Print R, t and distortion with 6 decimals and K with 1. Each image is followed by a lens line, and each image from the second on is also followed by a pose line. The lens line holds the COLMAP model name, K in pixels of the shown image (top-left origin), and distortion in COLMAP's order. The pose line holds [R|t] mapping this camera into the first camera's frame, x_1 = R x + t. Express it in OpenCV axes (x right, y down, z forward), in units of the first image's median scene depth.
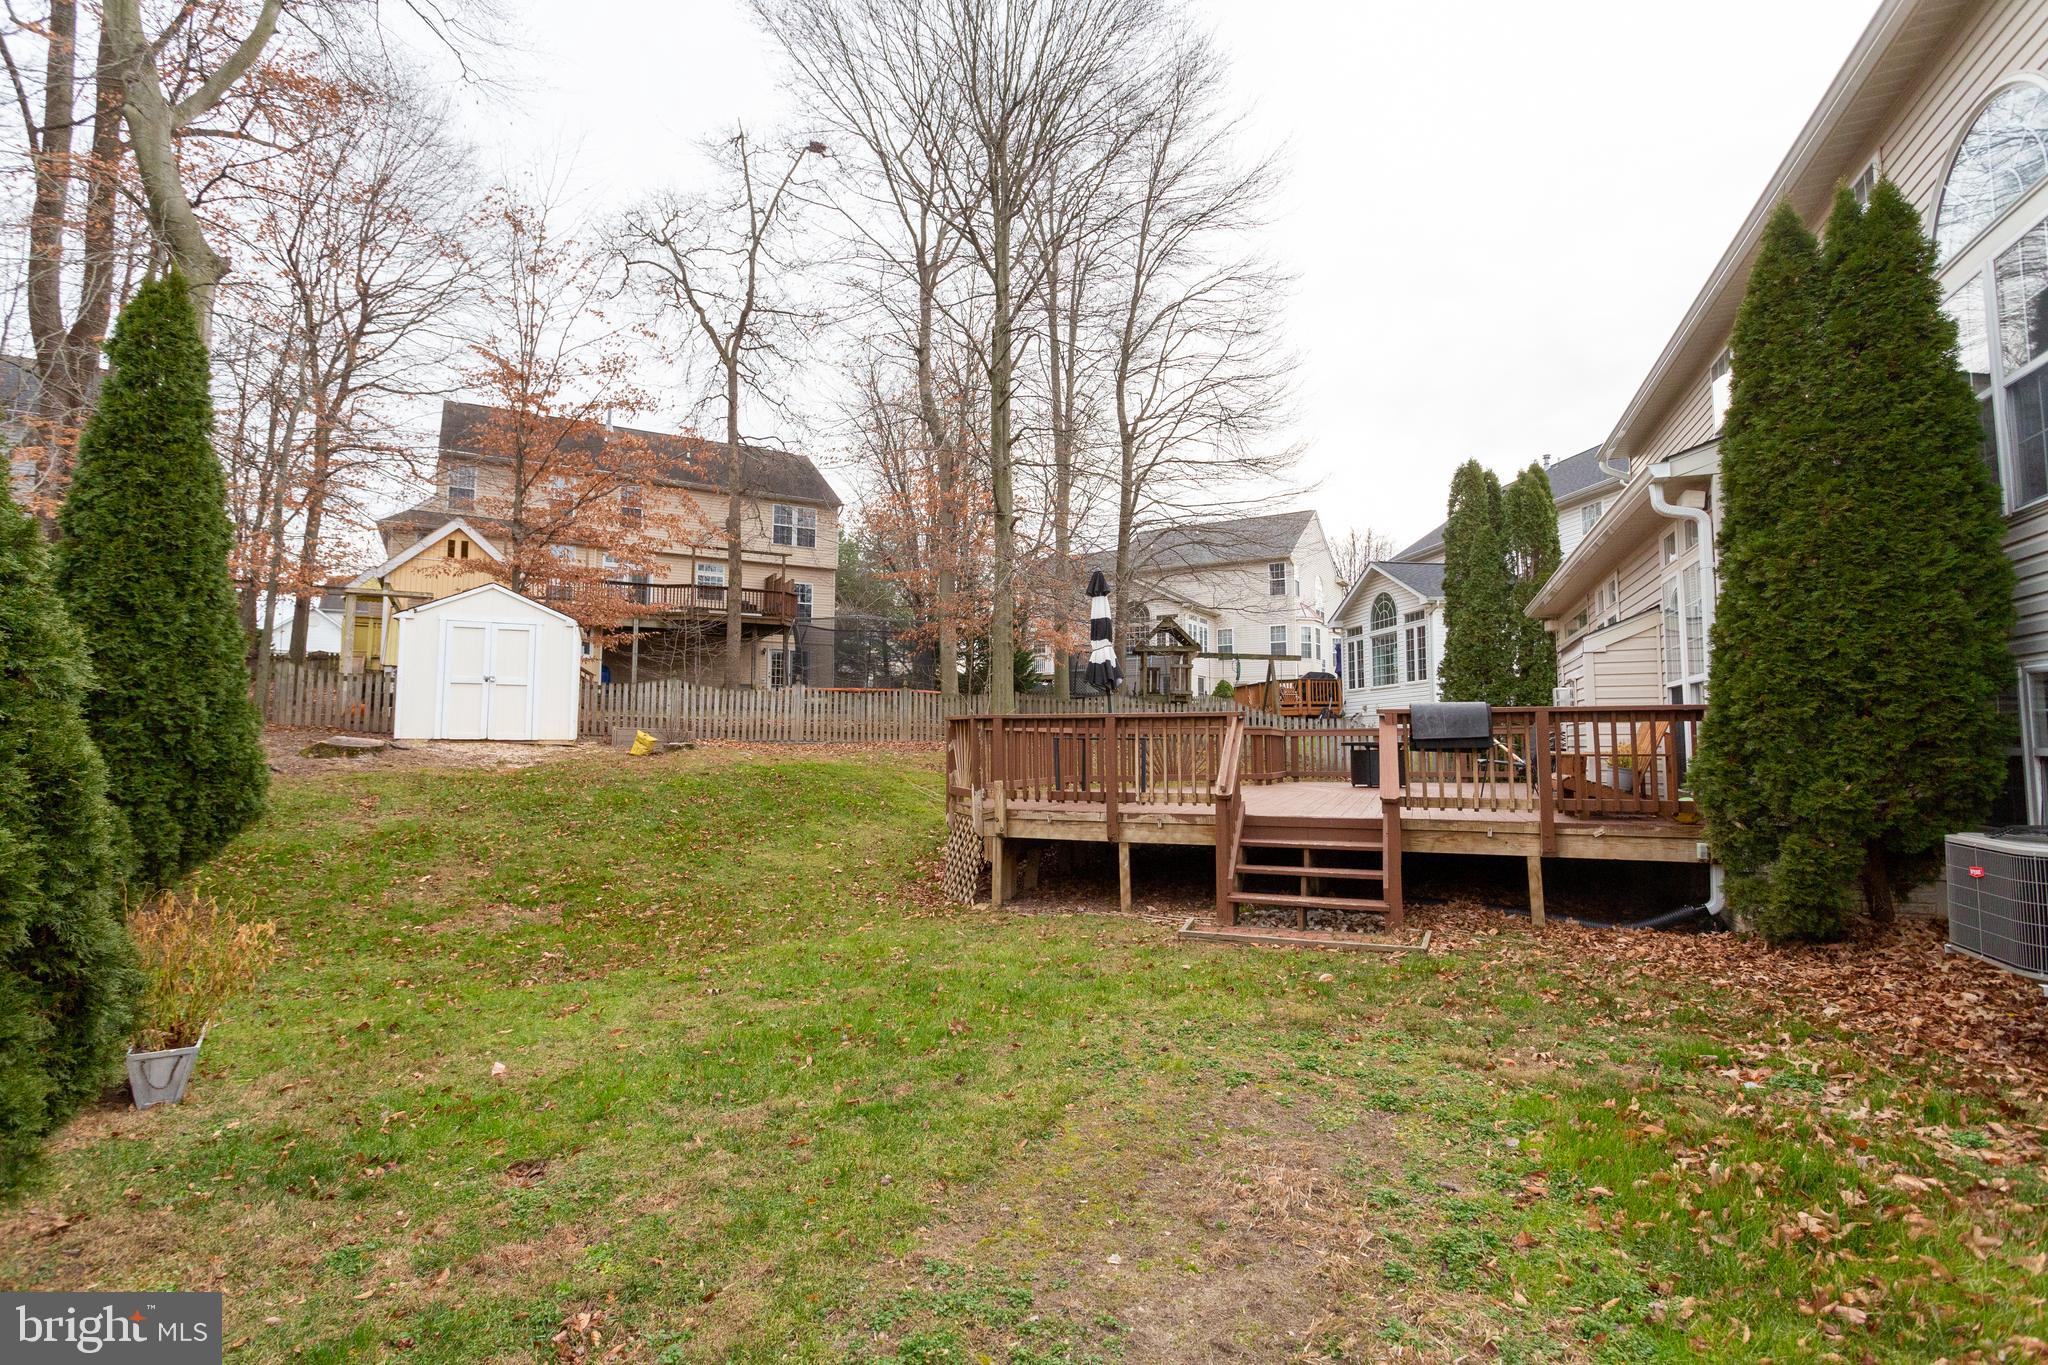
lens RADIAL K [[982.3, 0, 1013.1], [0, 982.3, 668.8], [0, 0, 1]] dist [-0.000476, 0.001069]
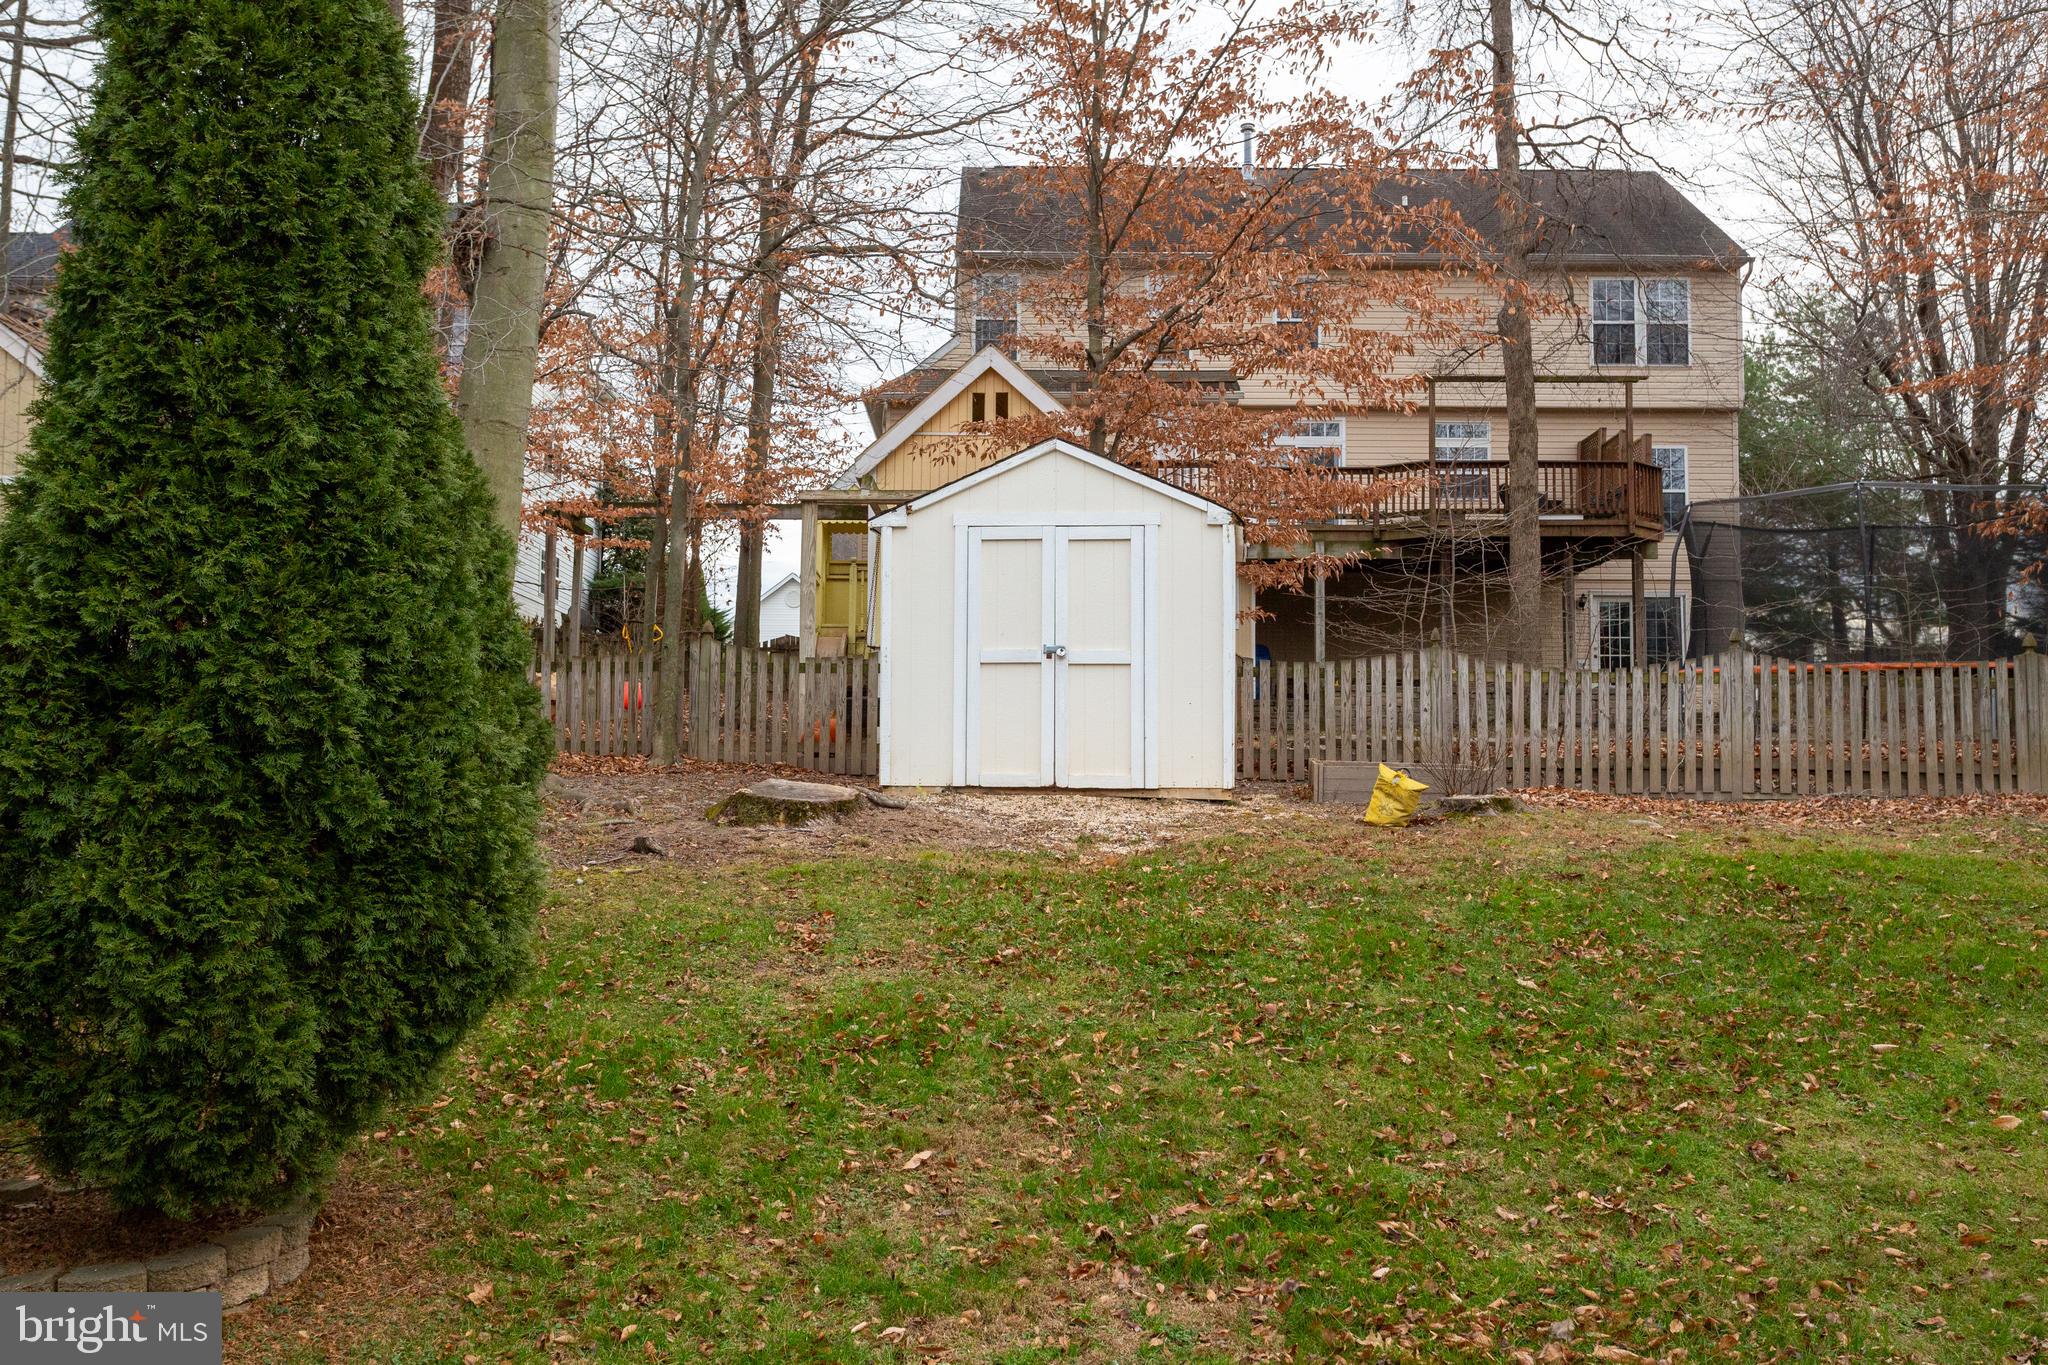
lens RADIAL K [[1947.9, 0, 1024.0], [0, 1947.9, 683.1], [0, 0, 1]] dist [0.013815, 0.000000]
pose [[0.874750, -0.027564, -0.483790, -0.142047], [0.033921, 0.999415, 0.004391, 0.024158], [0.483386, -0.020251, 0.875173, 0.263861]]
